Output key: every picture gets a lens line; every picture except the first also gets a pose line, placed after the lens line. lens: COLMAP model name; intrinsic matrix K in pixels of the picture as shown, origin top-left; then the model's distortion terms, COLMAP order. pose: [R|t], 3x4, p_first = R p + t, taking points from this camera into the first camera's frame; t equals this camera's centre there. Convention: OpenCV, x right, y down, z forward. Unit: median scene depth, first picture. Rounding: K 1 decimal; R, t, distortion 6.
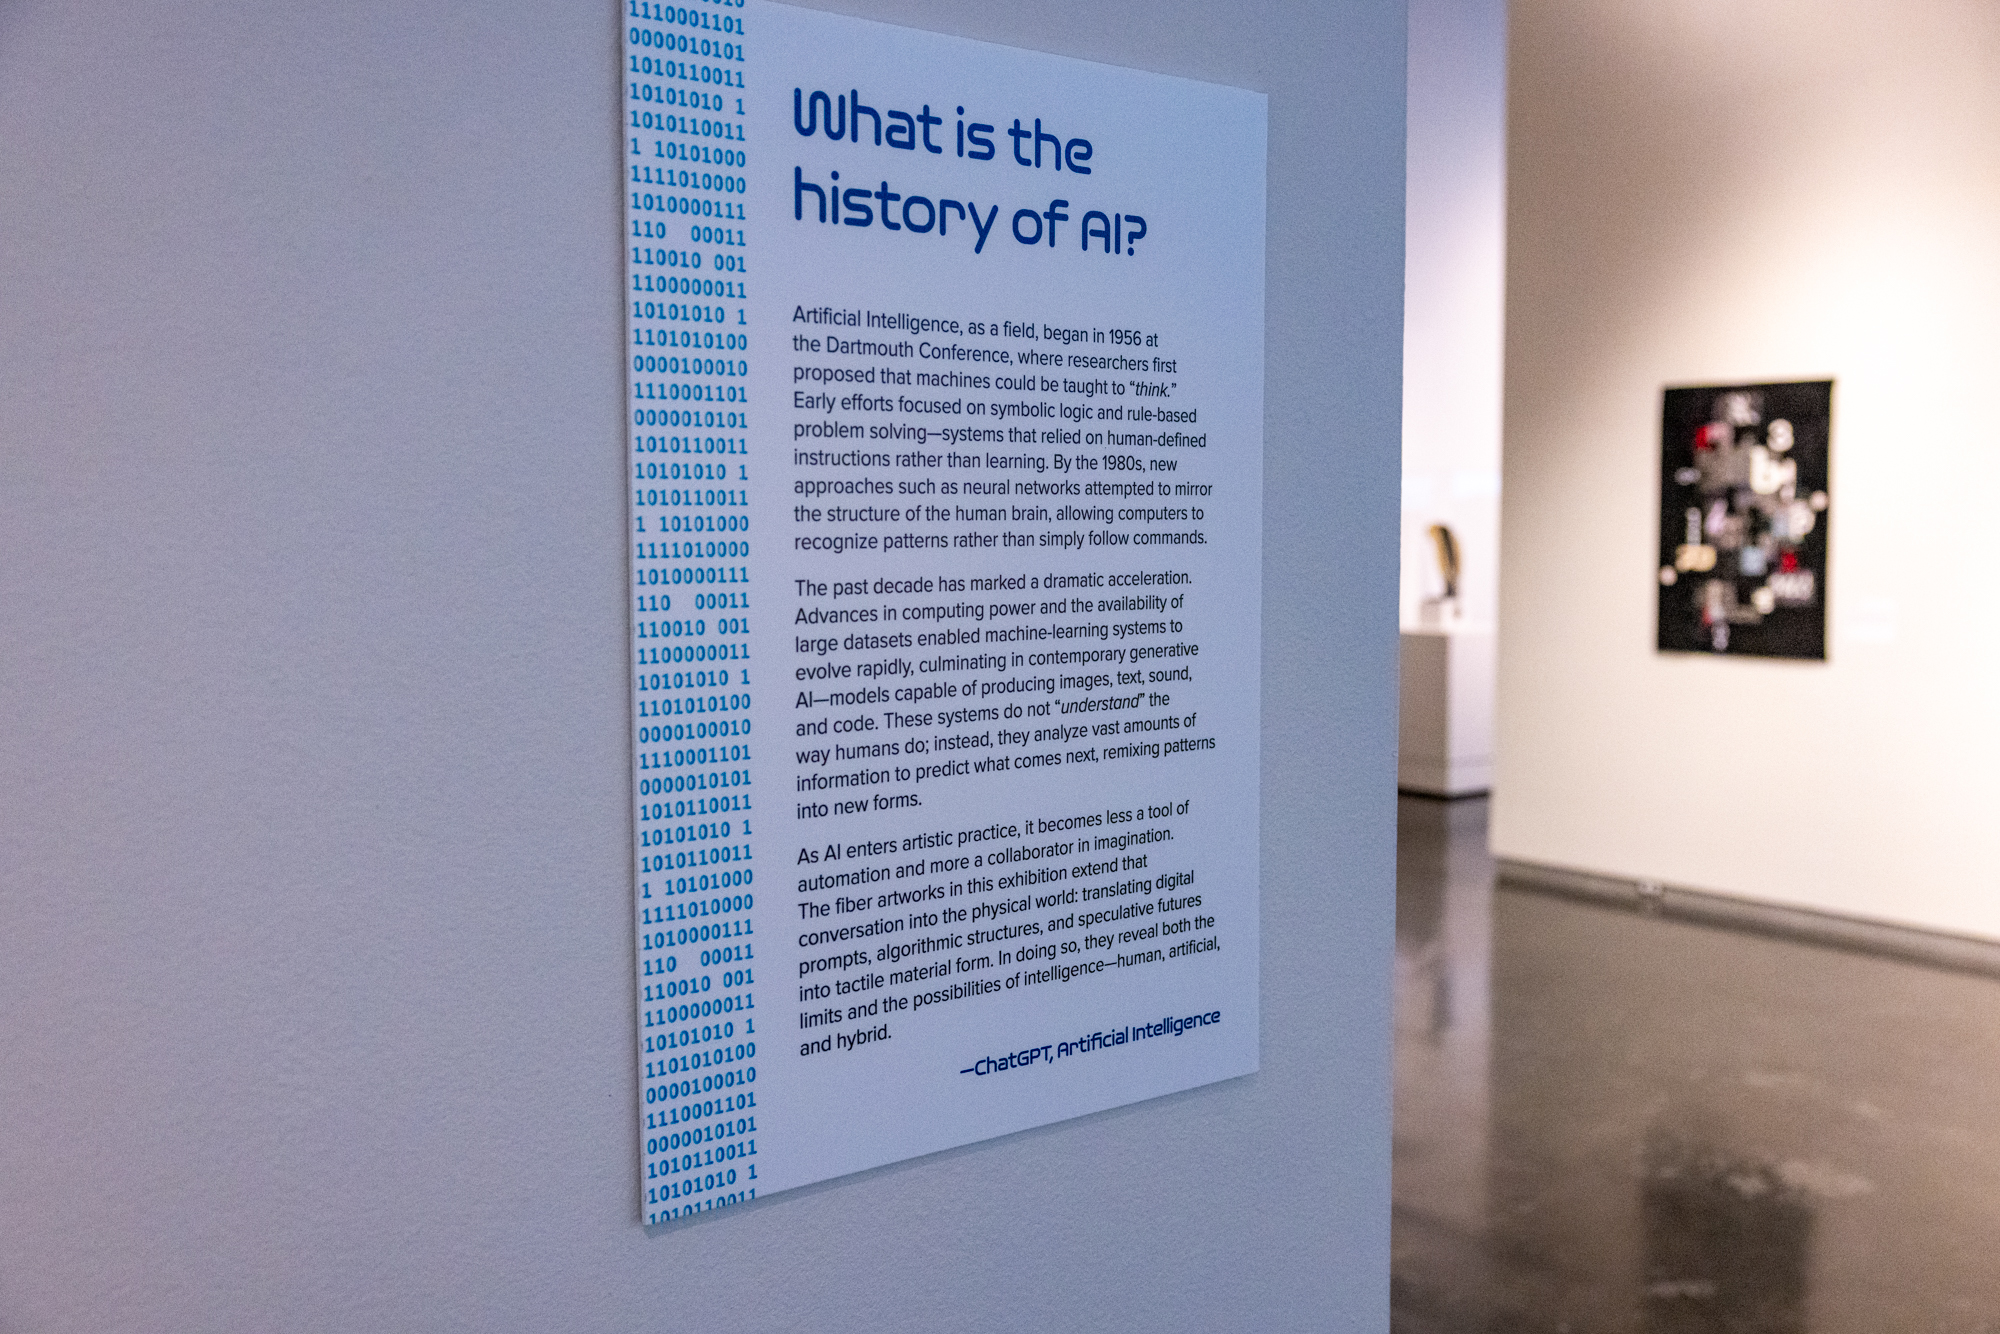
lens RADIAL K [[1948.4, 0, 1001.3], [0, 1948.4, 663.5], [0, 0, 1]] dist [0.009583, 0.000000]
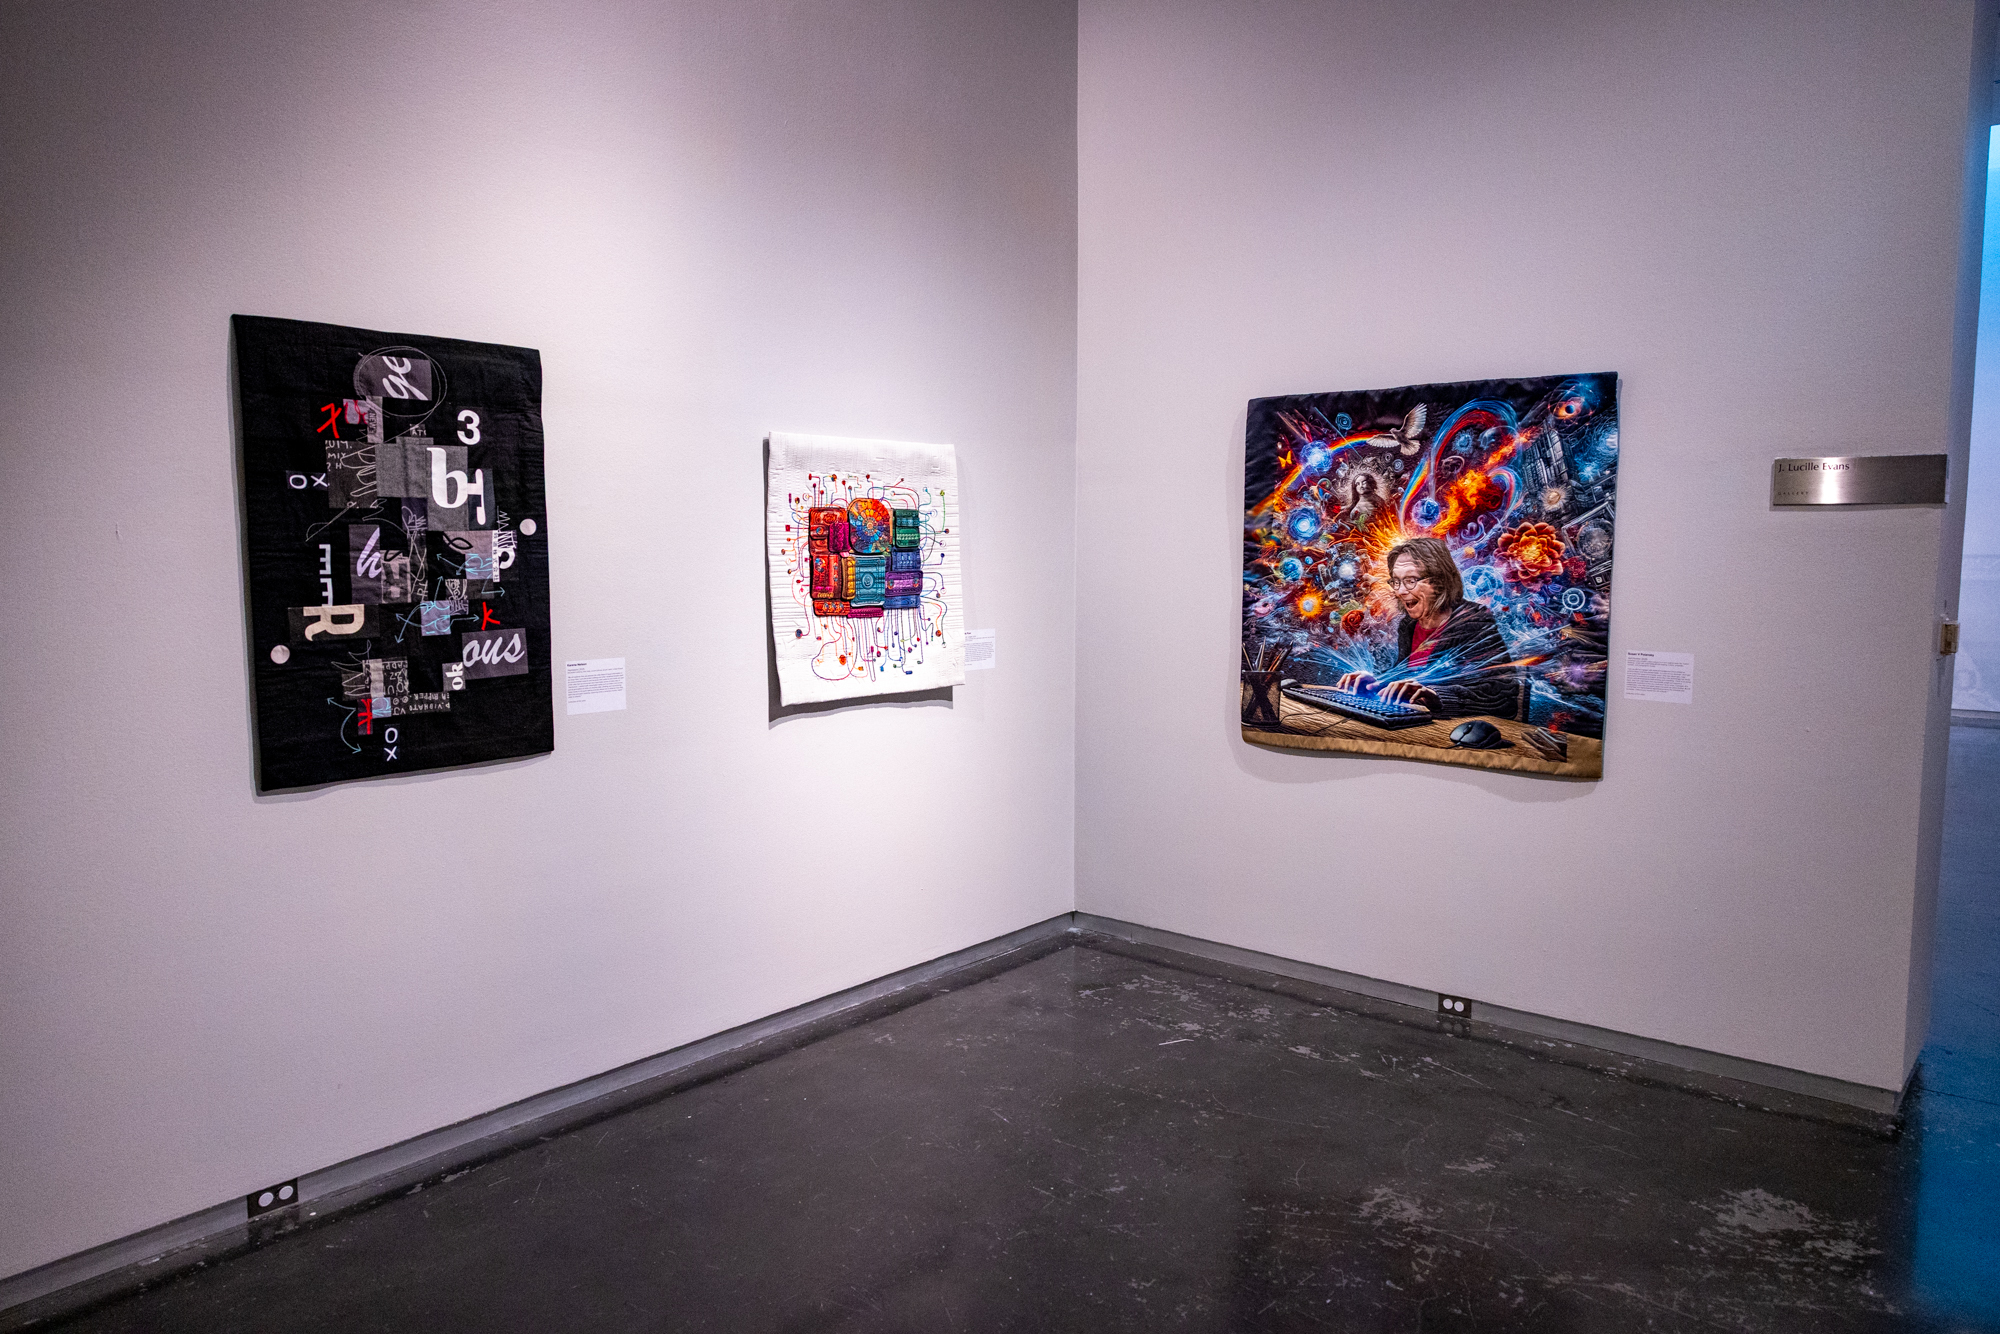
lens RADIAL K [[1404.5, 0, 1000.1], [0, 1404.5, 674.0], [0, 0, 1]] dist [-0.002244, 0.001283]
pose [[-0.207208, -0.114933, 0.971522, -0.105227], [0.070742, 0.988715, 0.132055, -0.082571], [-0.975736, 0.096090, -0.196739, 0.911666]]
